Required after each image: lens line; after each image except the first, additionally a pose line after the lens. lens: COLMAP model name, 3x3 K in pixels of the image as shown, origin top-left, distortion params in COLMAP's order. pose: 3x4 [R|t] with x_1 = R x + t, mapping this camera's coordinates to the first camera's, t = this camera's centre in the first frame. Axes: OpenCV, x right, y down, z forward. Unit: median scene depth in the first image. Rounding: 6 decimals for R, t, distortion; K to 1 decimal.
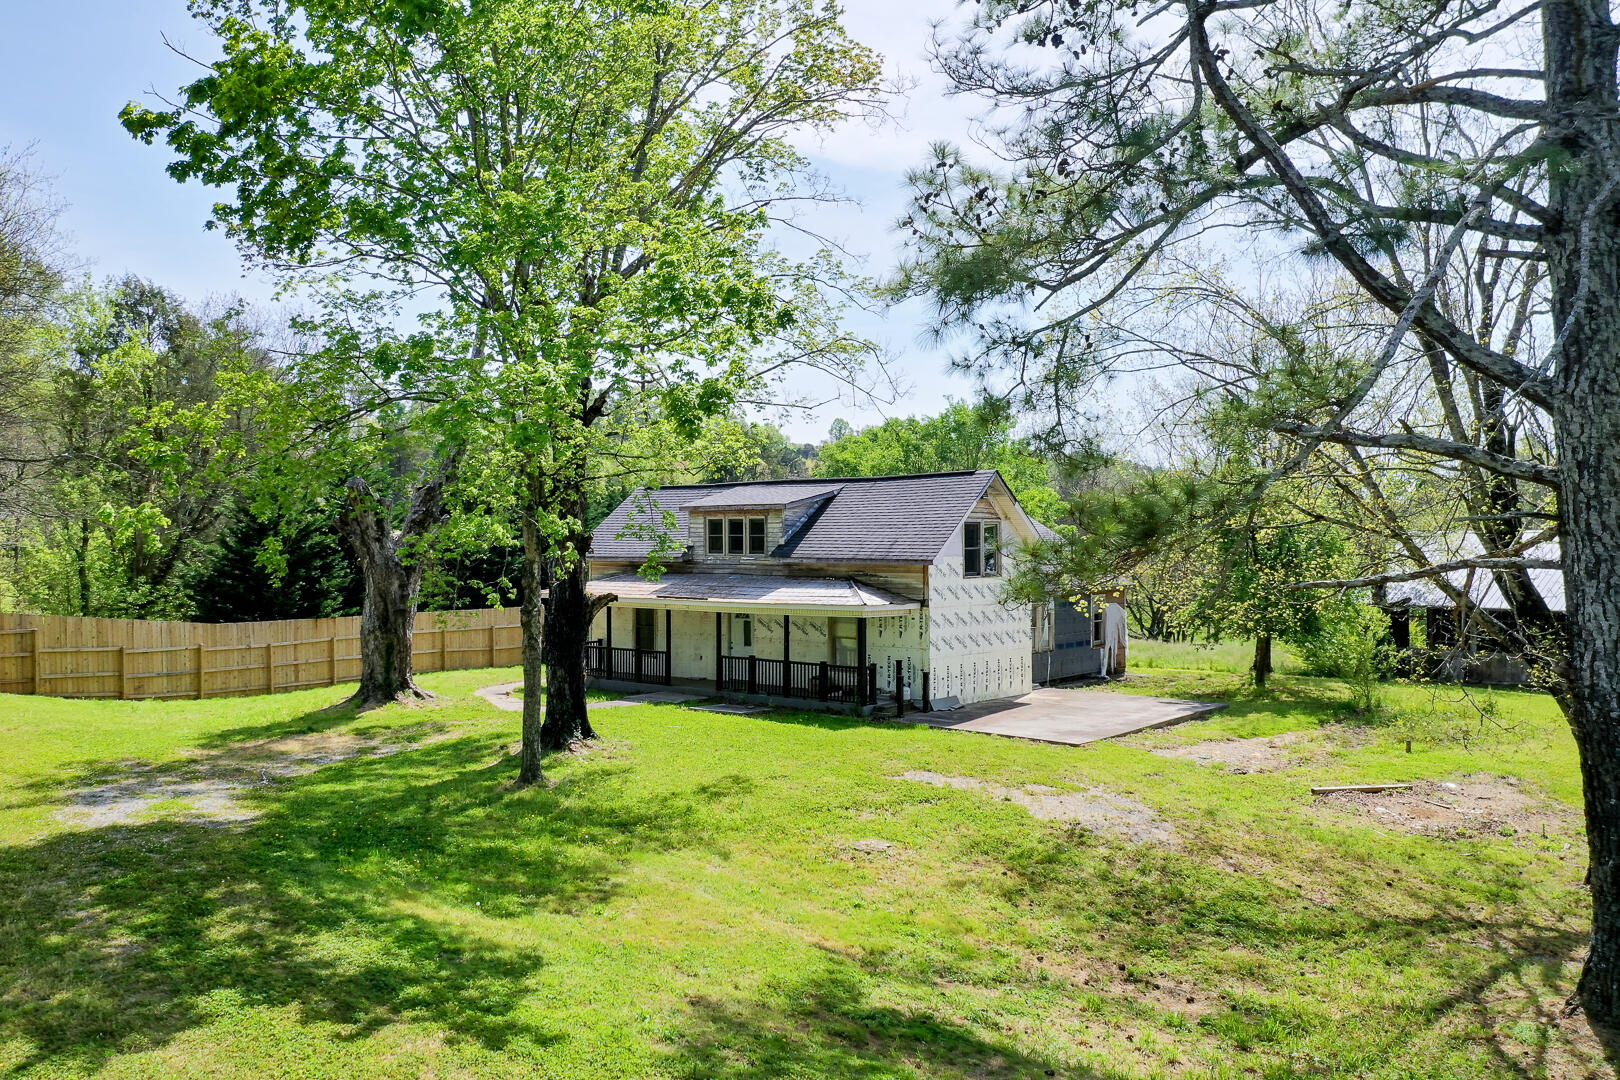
lens RADIAL K [[1272.3, 0, 797.0], [0, 1272.3, 542.6], [0, 0, 1]] dist [0.001522, 0.005666]
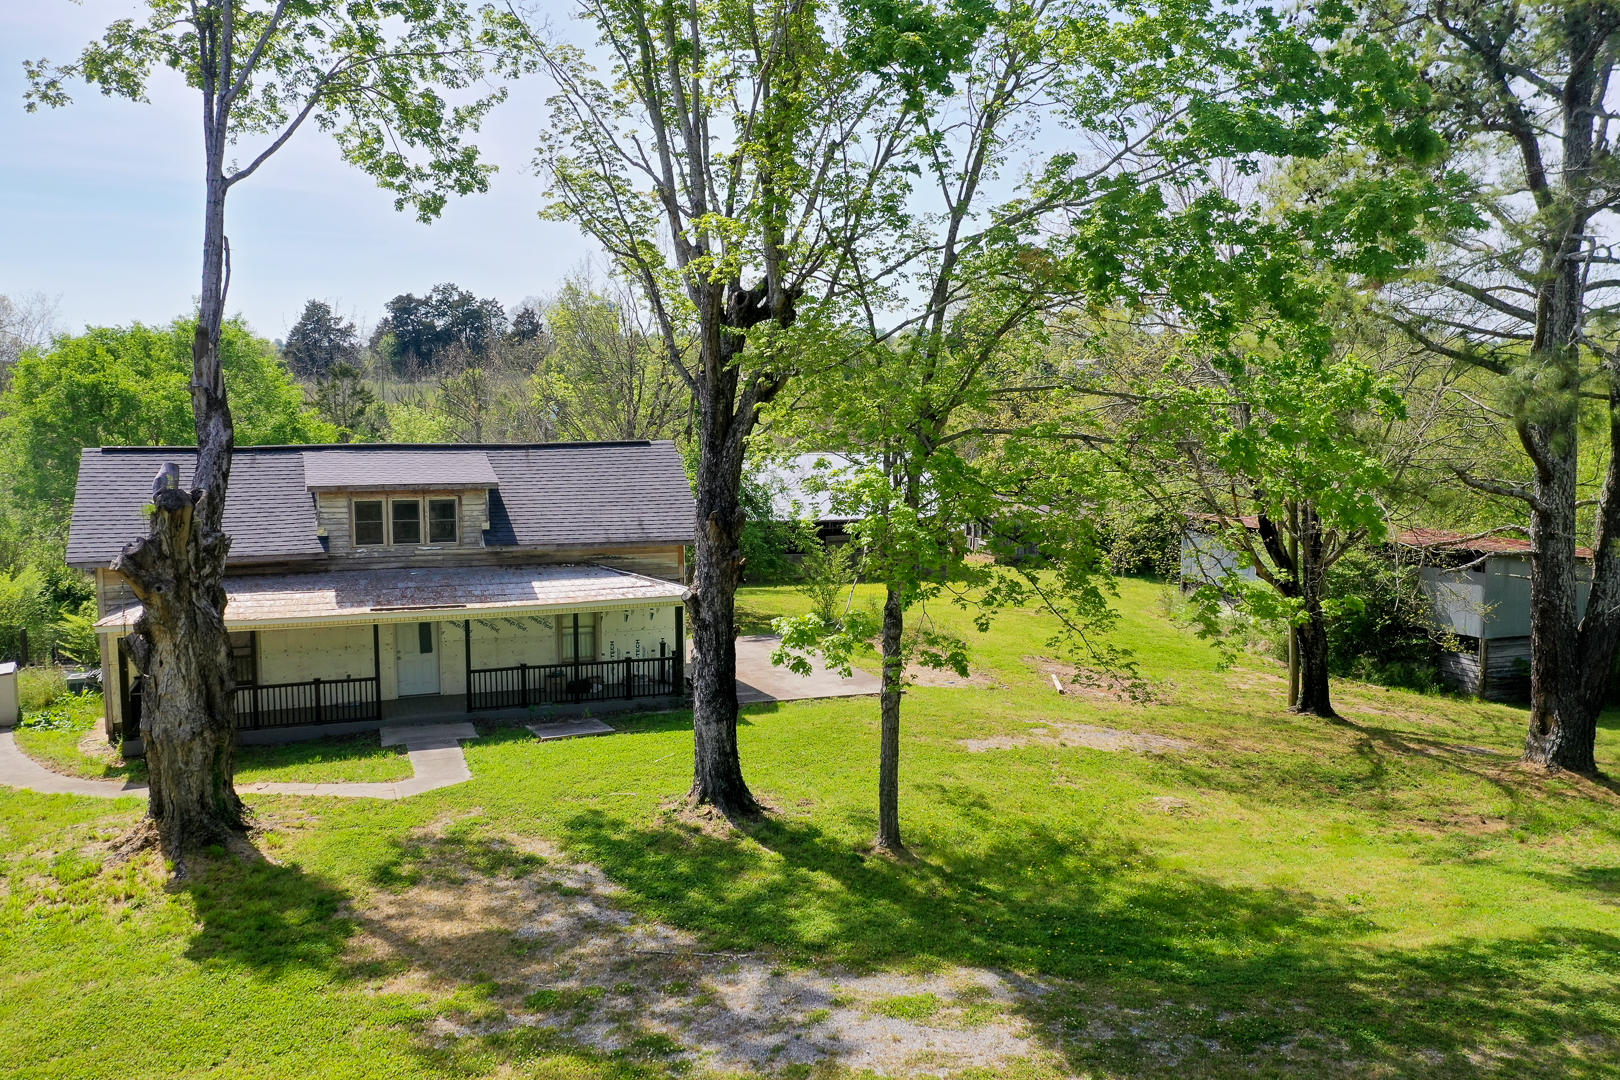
lens RADIAL K [[1272.3, 0, 797.0], [0, 1272.3, 542.6], [0, 0, 1]] dist [0.001522, 0.005666]
pose [[0.484582, -0.091994, 0.869895, -0.729110], [-0.005565, 0.994110, 0.108230, -0.093111], [-0.874728, -0.057287, 0.481216, 0.446120]]
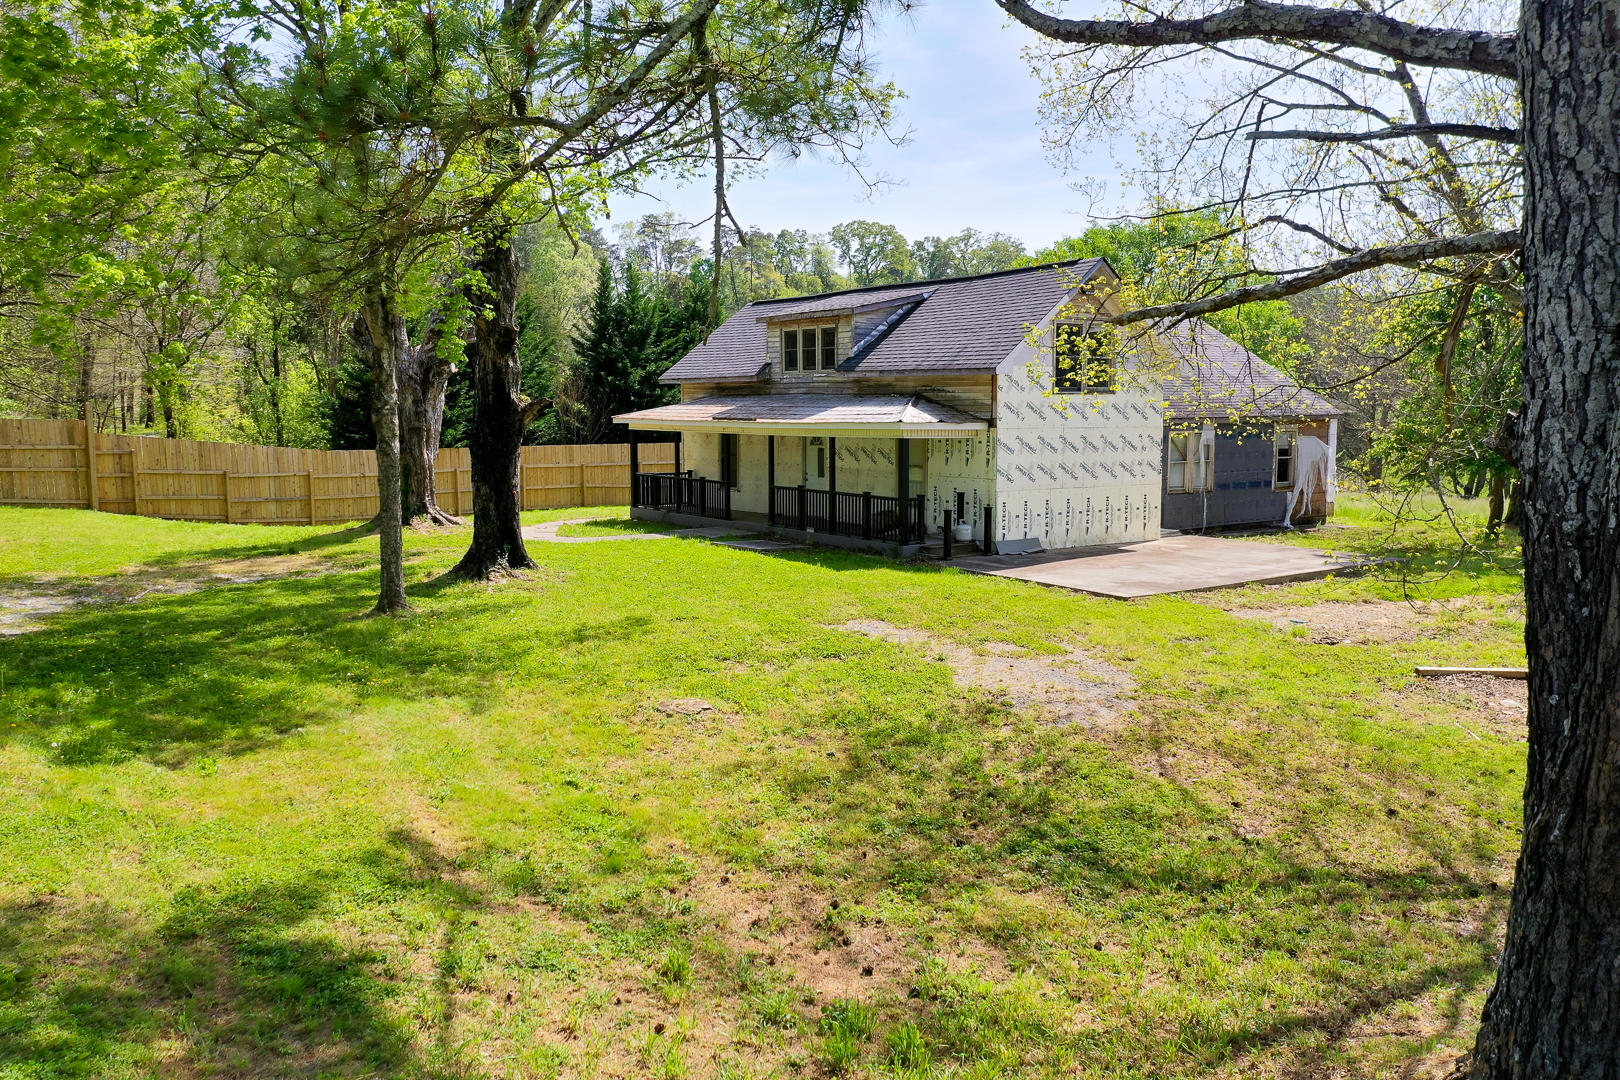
lens RADIAL K [[1272.3, 0, 797.0], [0, 1272.3, 542.6], [0, 0, 1]] dist [0.001522, 0.005666]
pose [[0.965780, 0.027234, -0.257929, 0.193896], [0.001156, 0.994010, 0.109285, 0.035249], [0.259360, -0.105844, 0.959963, 0.182194]]
